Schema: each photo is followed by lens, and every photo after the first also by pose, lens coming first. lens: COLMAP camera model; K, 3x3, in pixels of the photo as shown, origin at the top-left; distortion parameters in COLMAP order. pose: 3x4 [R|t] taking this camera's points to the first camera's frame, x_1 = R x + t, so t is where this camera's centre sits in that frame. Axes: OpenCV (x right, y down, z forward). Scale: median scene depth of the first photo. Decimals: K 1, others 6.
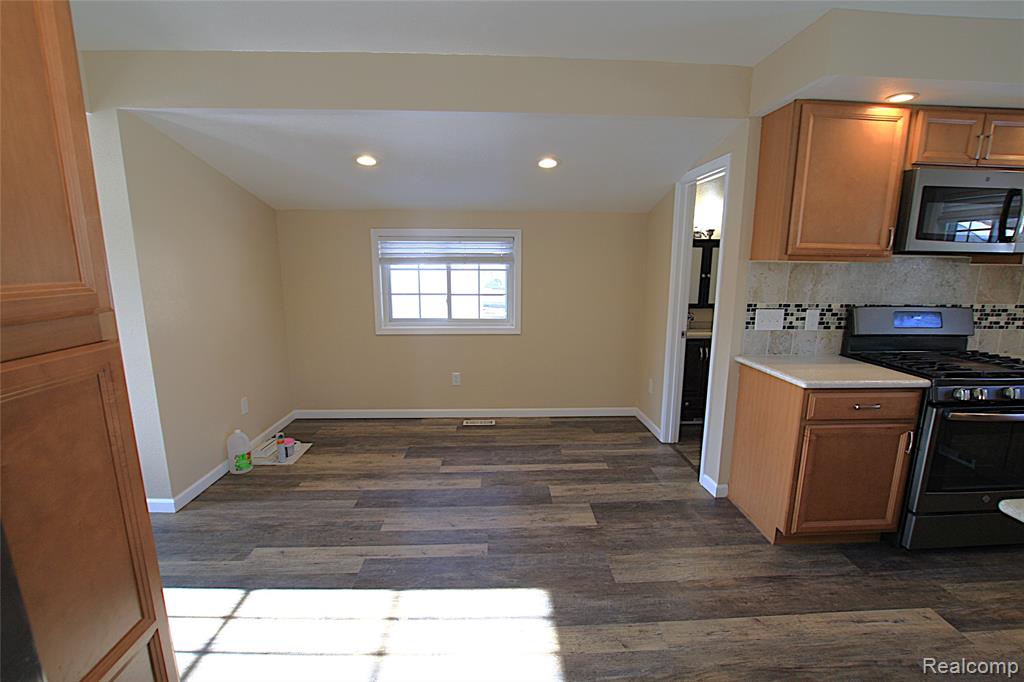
lens RADIAL K [[478.8, 0, 518.9], [0, 478.8, 359.9], [0, 0, 1]] dist [-0.032554, 0.003904]
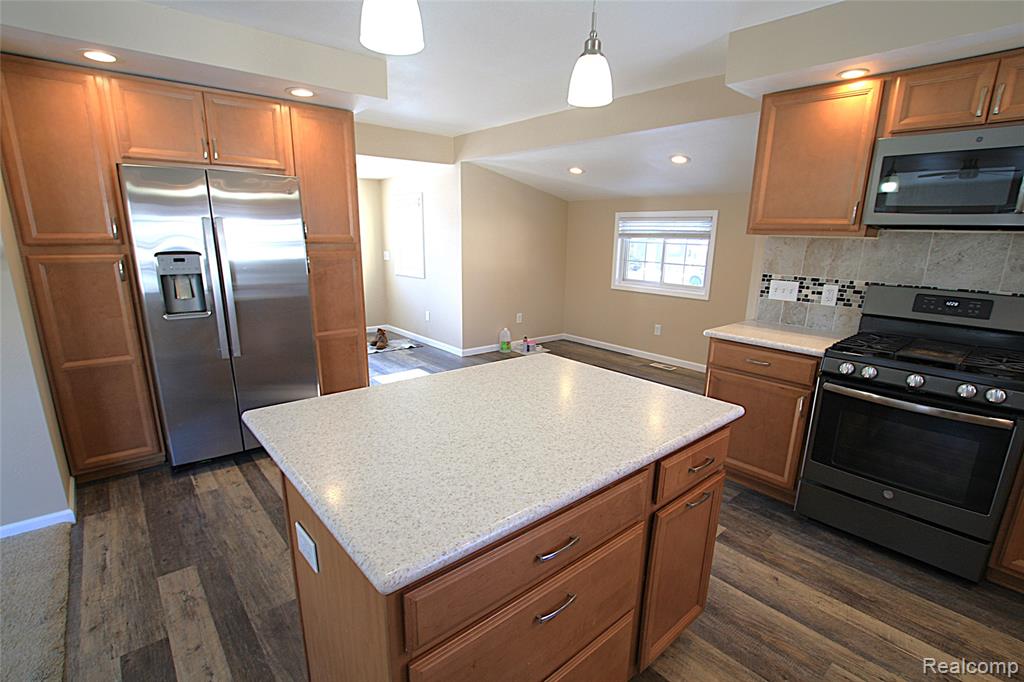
lens RADIAL K [[478.8, 0, 518.9], [0, 478.8, 359.9], [0, 0, 1]] dist [-0.032554, 0.003904]
pose [[0.620824, 0.203961, -0.756953, 1.001248], [-0.172786, 0.977418, 0.121653, 0.042816], [0.764672, 0.055266, 0.642046, -0.147667]]
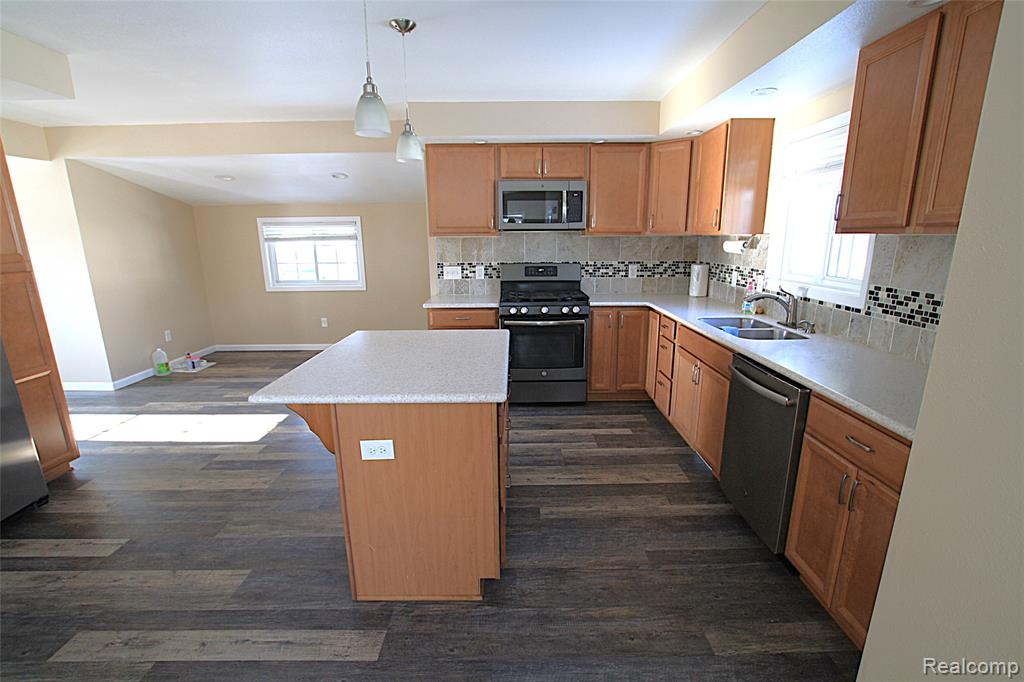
lens RADIAL K [[478.8, 0, 518.9], [0, 478.8, 359.9], [0, 0, 1]] dist [-0.032554, 0.003904]
pose [[0.999247, -0.001922, -0.038761, 0.817874], [0.003872, 0.998727, 0.050301, 0.132771], [0.038615, -0.050413, 0.997982, -0.649267]]
